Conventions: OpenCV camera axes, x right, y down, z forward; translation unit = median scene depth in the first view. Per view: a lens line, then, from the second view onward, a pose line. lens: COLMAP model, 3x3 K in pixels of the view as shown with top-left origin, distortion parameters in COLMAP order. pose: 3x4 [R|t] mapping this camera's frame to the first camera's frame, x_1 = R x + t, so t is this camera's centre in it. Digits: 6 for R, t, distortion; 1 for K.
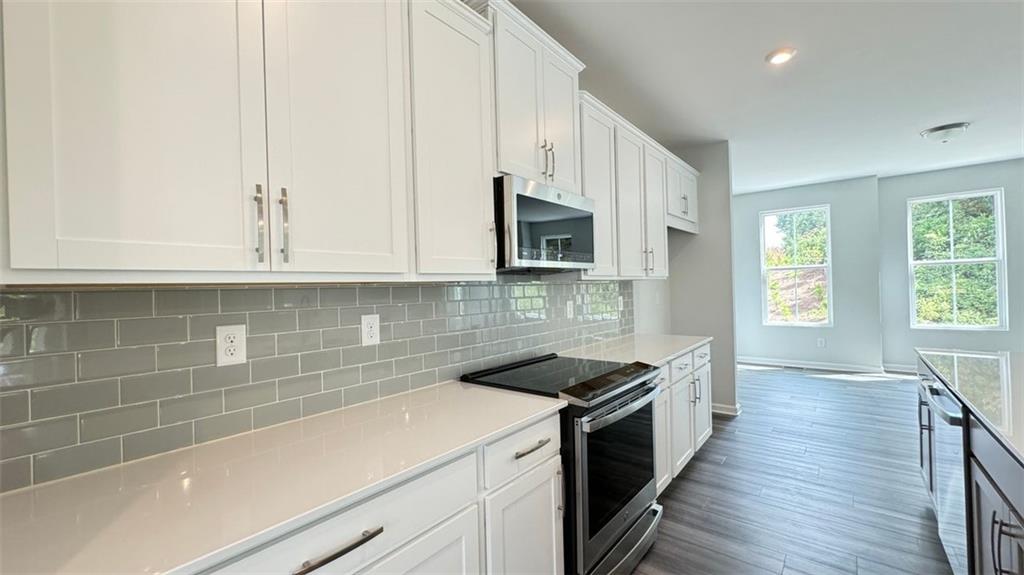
lens RADIAL K [[404.3, 0, 508.8], [0, 404.3, 290.4], [0, 0, 1]] dist [-0.003205, -0.000270]
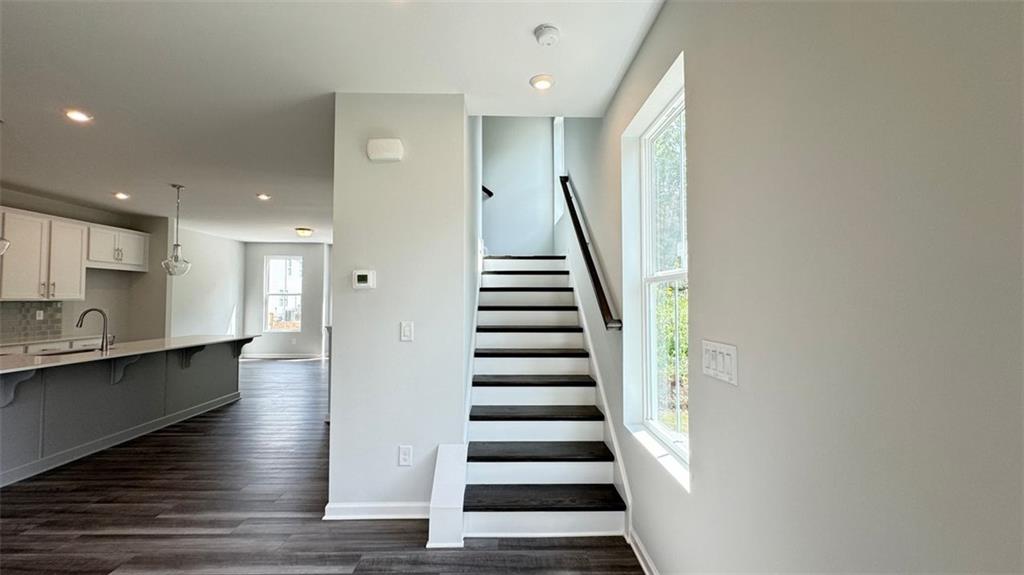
lens RADIAL K [[408.8, 0, 512.0], [0, 408.8, 287.5], [0, 0, 1]] dist [-0.007393, -0.000587]
pose [[0.745121, 0.061839, 0.664056, 0.820645], [-0.029981, 0.997791, -0.059277, -0.049386], [-0.666255, 0.024260, 0.745329, -1.883475]]
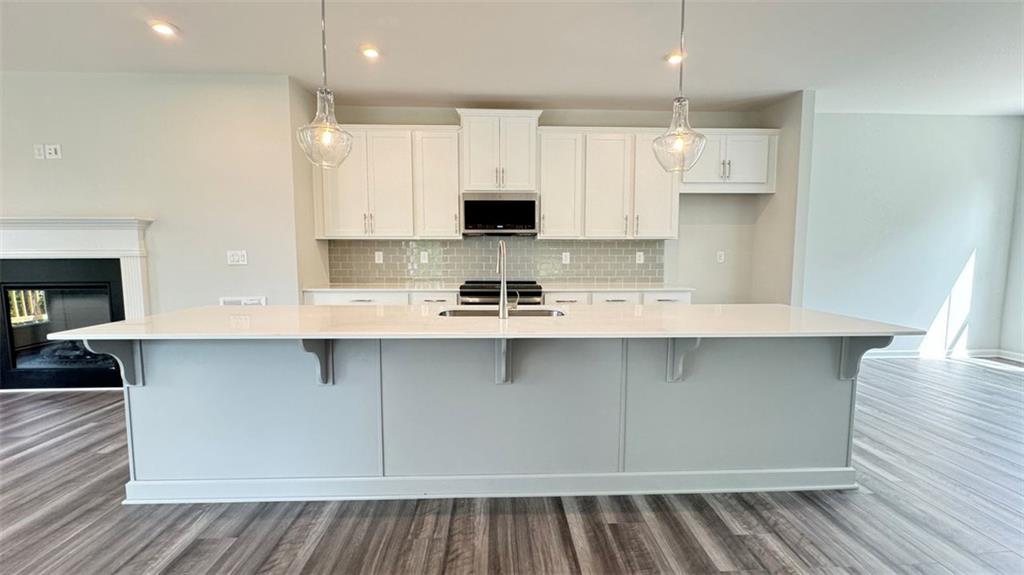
lens RADIAL K [[408.8, 0, 512.0], [0, 408.8, 287.5], [0, 0, 1]] dist [-0.007393, -0.000587]
pose [[0.674488, 0.102572, -0.731125, 1.330418], [-0.023877, 0.992814, 0.117258, -0.023086], [0.737899, -0.061632, 0.672091, -0.260403]]
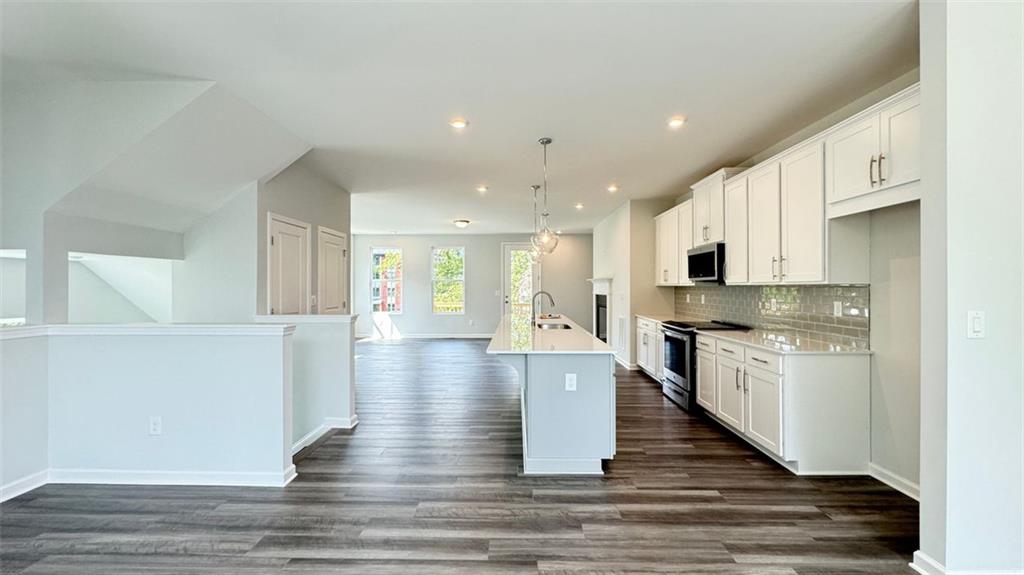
lens RADIAL K [[408.8, 0, 512.0], [0, 408.8, 287.5], [0, 0, 1]] dist [-0.007393, -0.000587]
pose [[-0.770871, 0.033014, -0.636136, 1.988613], [0.023226, 0.999449, 0.023723, -0.078411], [0.636568, 0.003513, -0.771212, 1.698547]]
